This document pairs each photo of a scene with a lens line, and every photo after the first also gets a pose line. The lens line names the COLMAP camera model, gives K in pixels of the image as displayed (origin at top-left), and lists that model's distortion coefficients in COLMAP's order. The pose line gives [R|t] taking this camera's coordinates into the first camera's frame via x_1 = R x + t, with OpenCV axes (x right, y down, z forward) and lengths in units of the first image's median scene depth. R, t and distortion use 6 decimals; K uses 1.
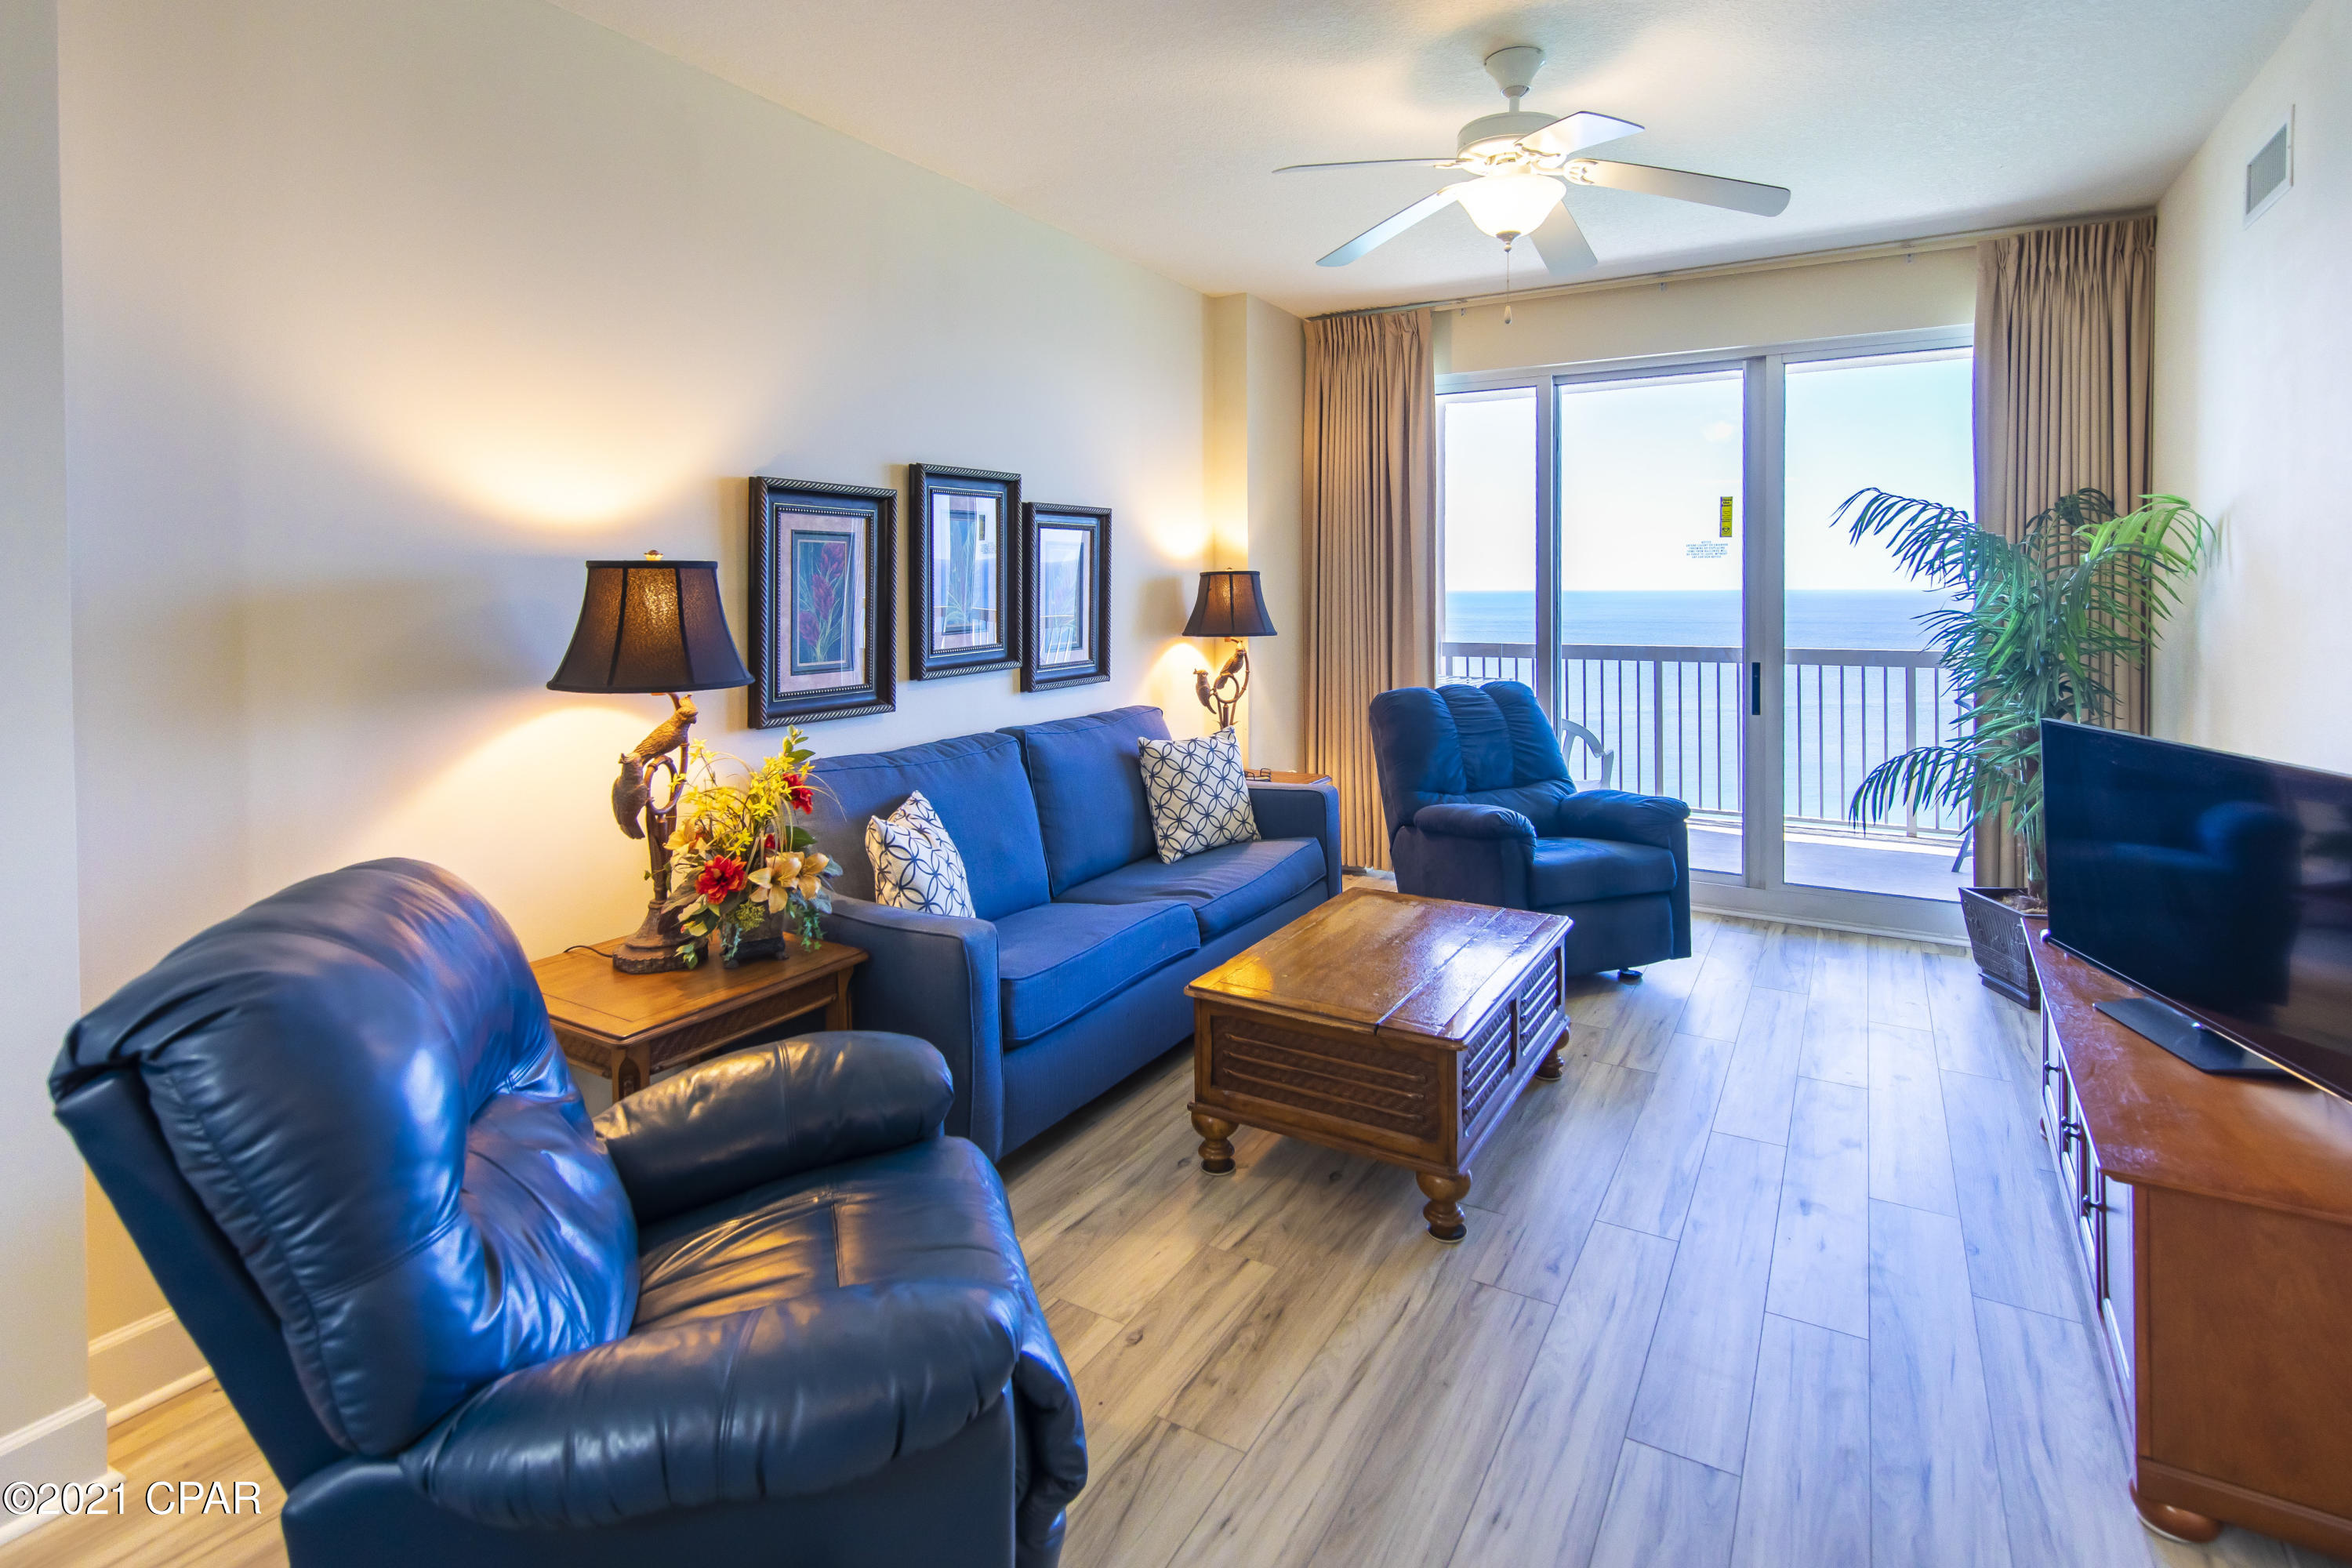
lens RADIAL K [[1147.4, 0, 1205.3], [0, 1147.4, 598.4], [0, 0, 1]] dist [0.002329, 0.000540]
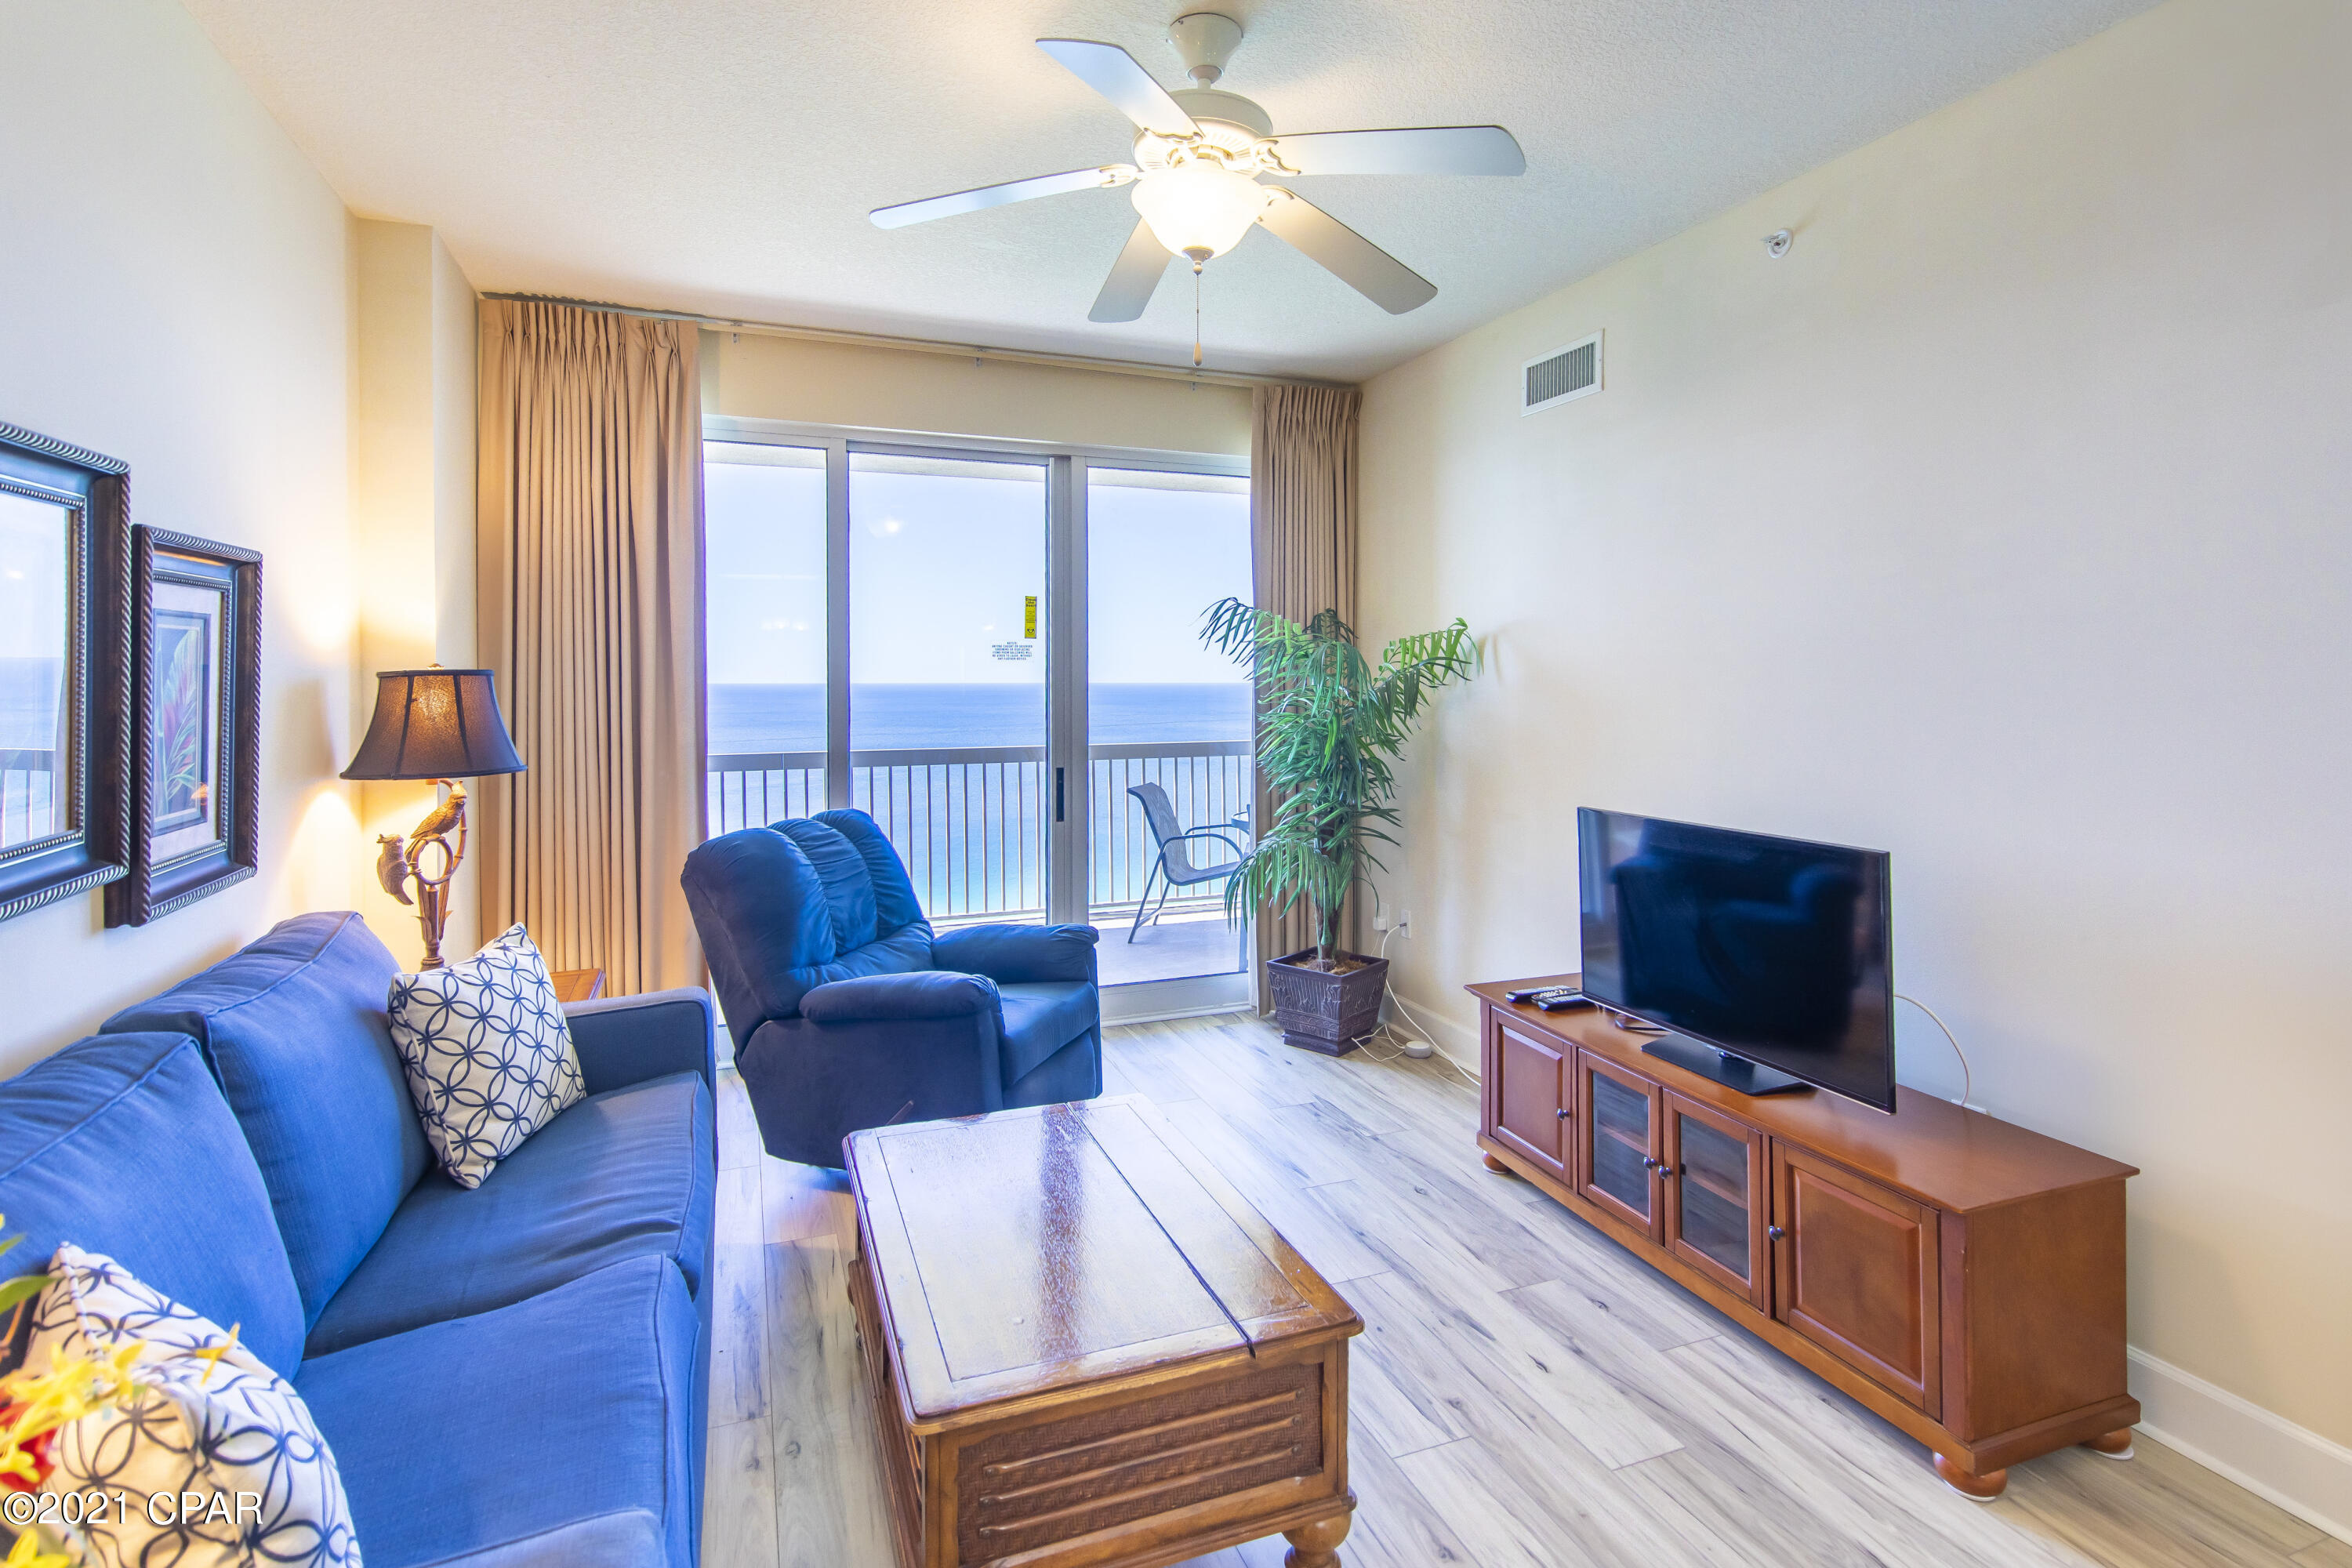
lens RADIAL K [[1138.9, 0, 1182.8], [0, 1138.9, 689.8], [0, 0, 1]] dist [0.008876, 0.000283]
pose [[0.626887, -0.005475, 0.779091, -0.241592], [0.006873, 0.999975, 0.001497, -0.012922], [-0.779080, 0.004416, 0.626909, 0.354708]]
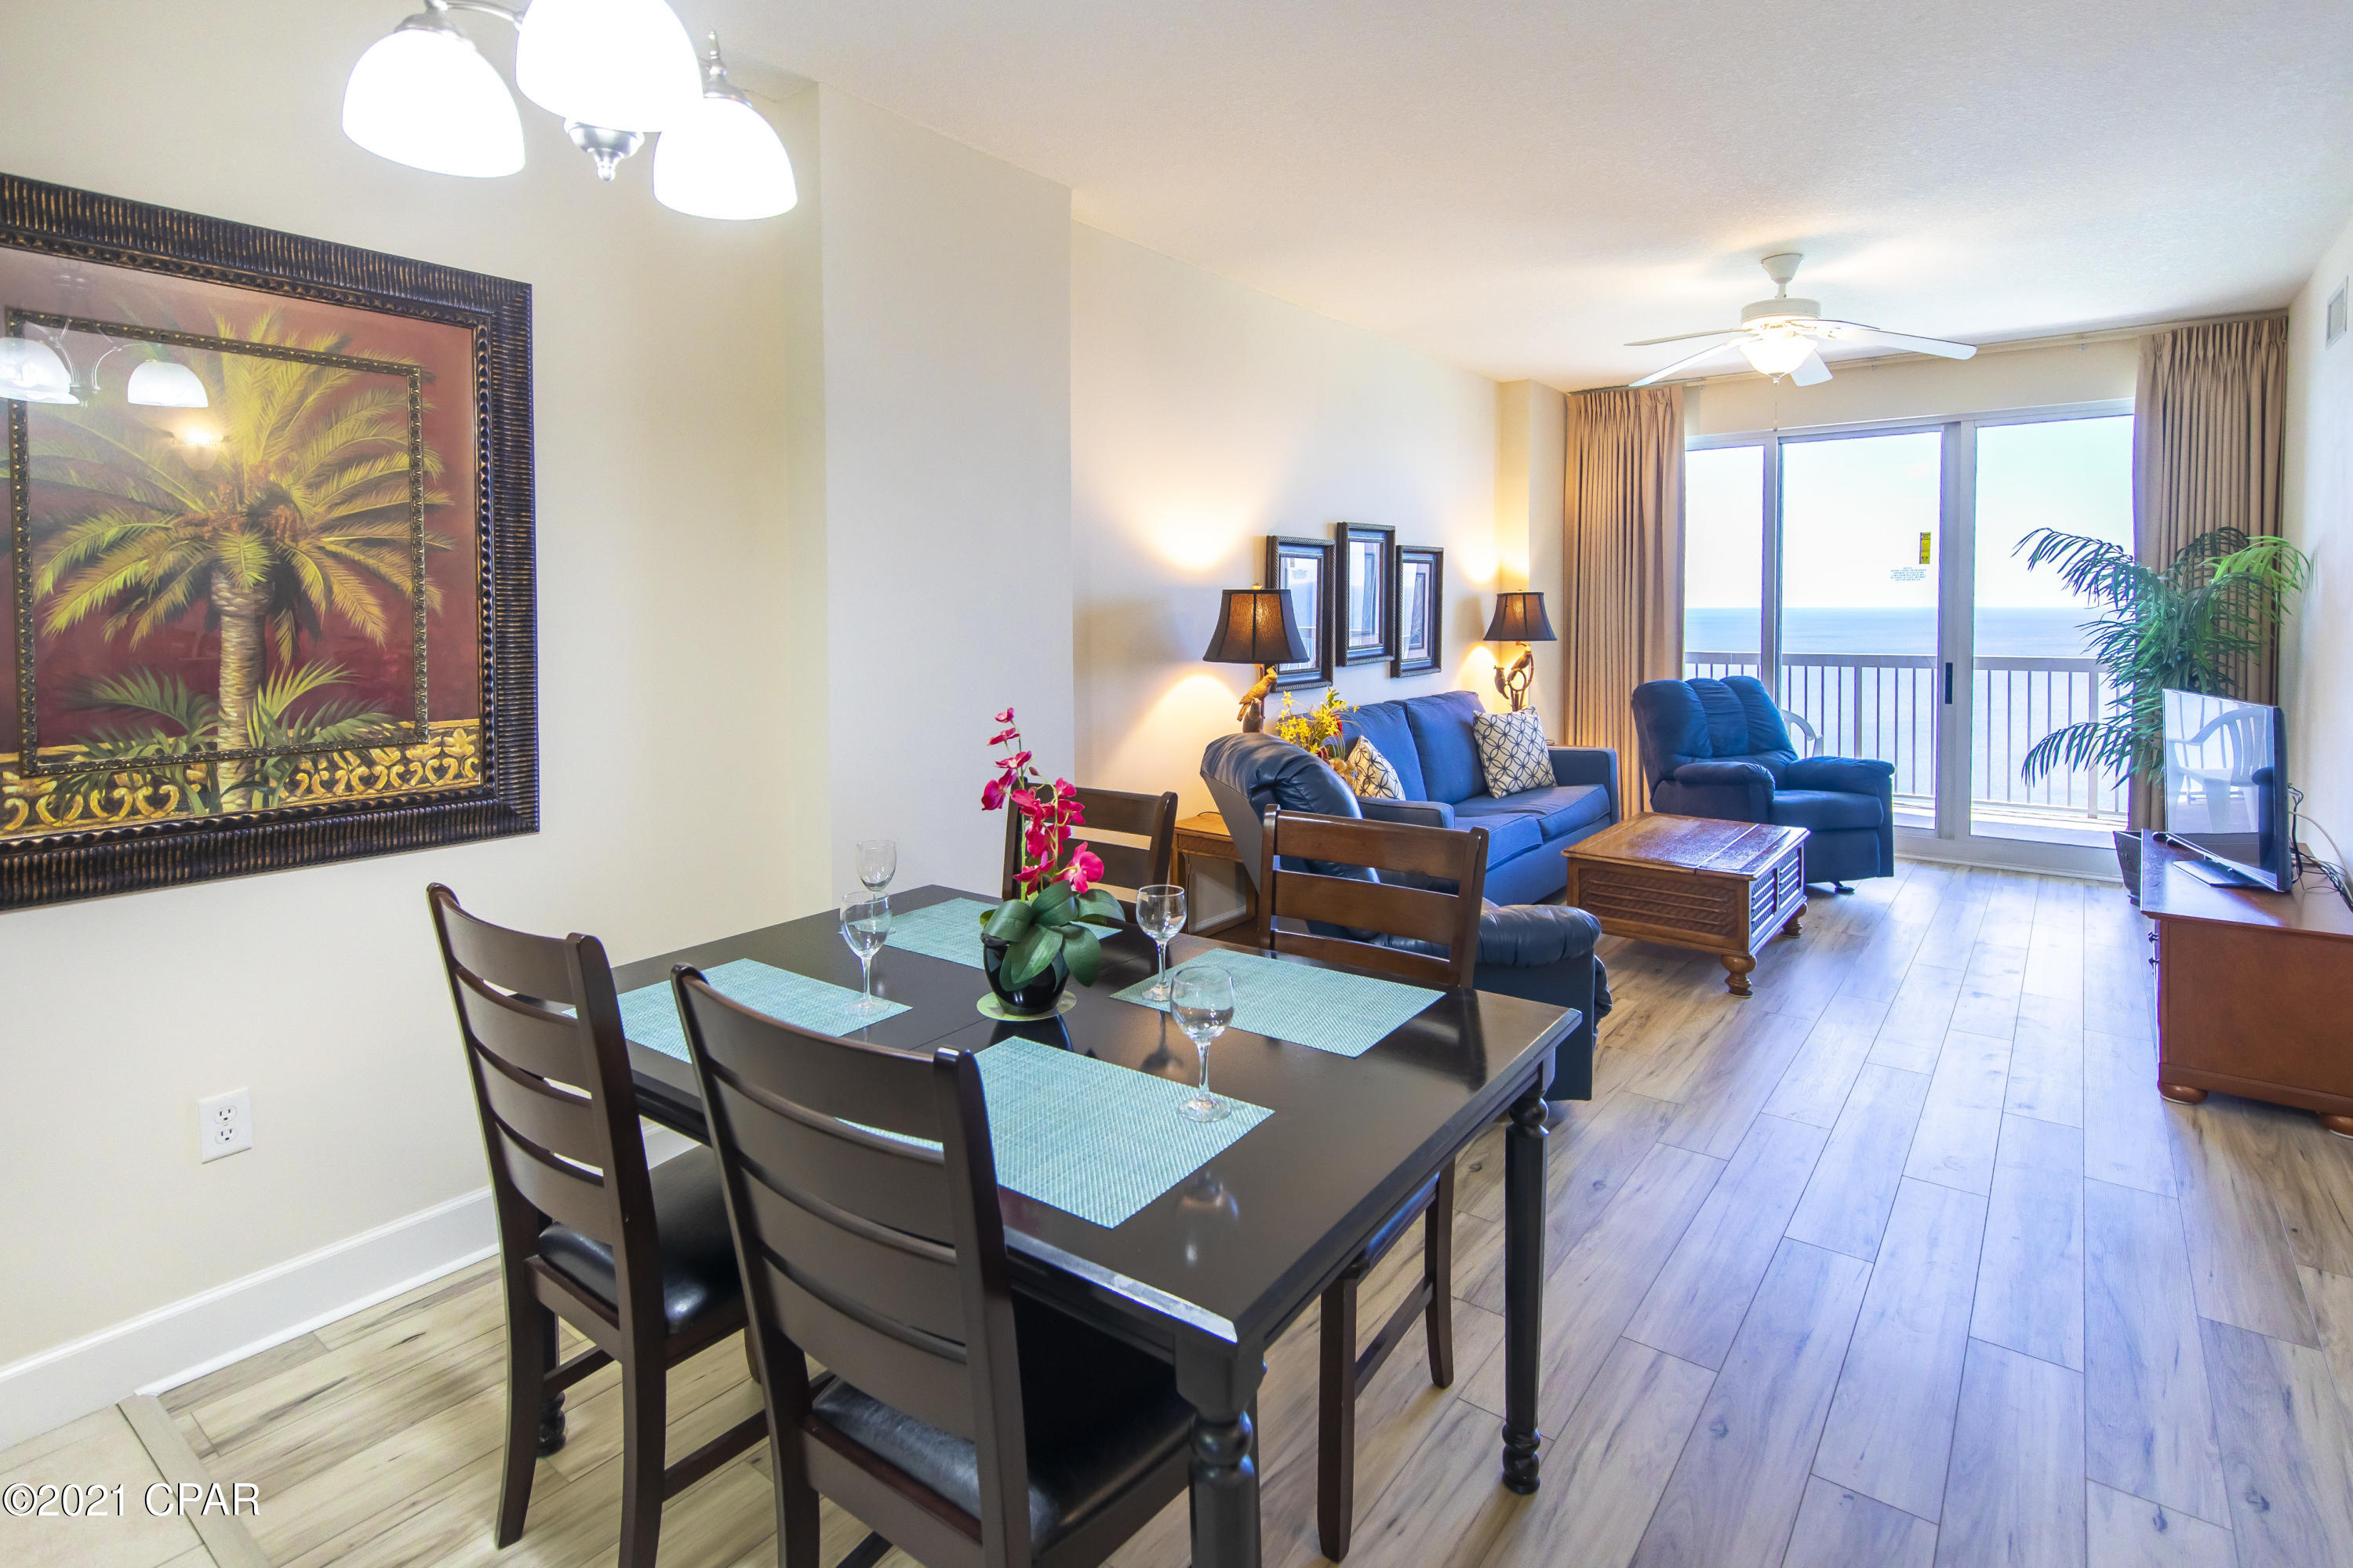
lens RADIAL K [[1140.2, 0, 1177.4], [0, 1140.2, 640.5], [0, 0, 1]] dist [-0.001036, -0.001497]
pose [[0.988857, 0.002597, -0.148849, -0.205229], [0.000588, 0.999772, 0.021350, 0.004532], [0.148870, -0.021200, 0.988629, -0.432577]]
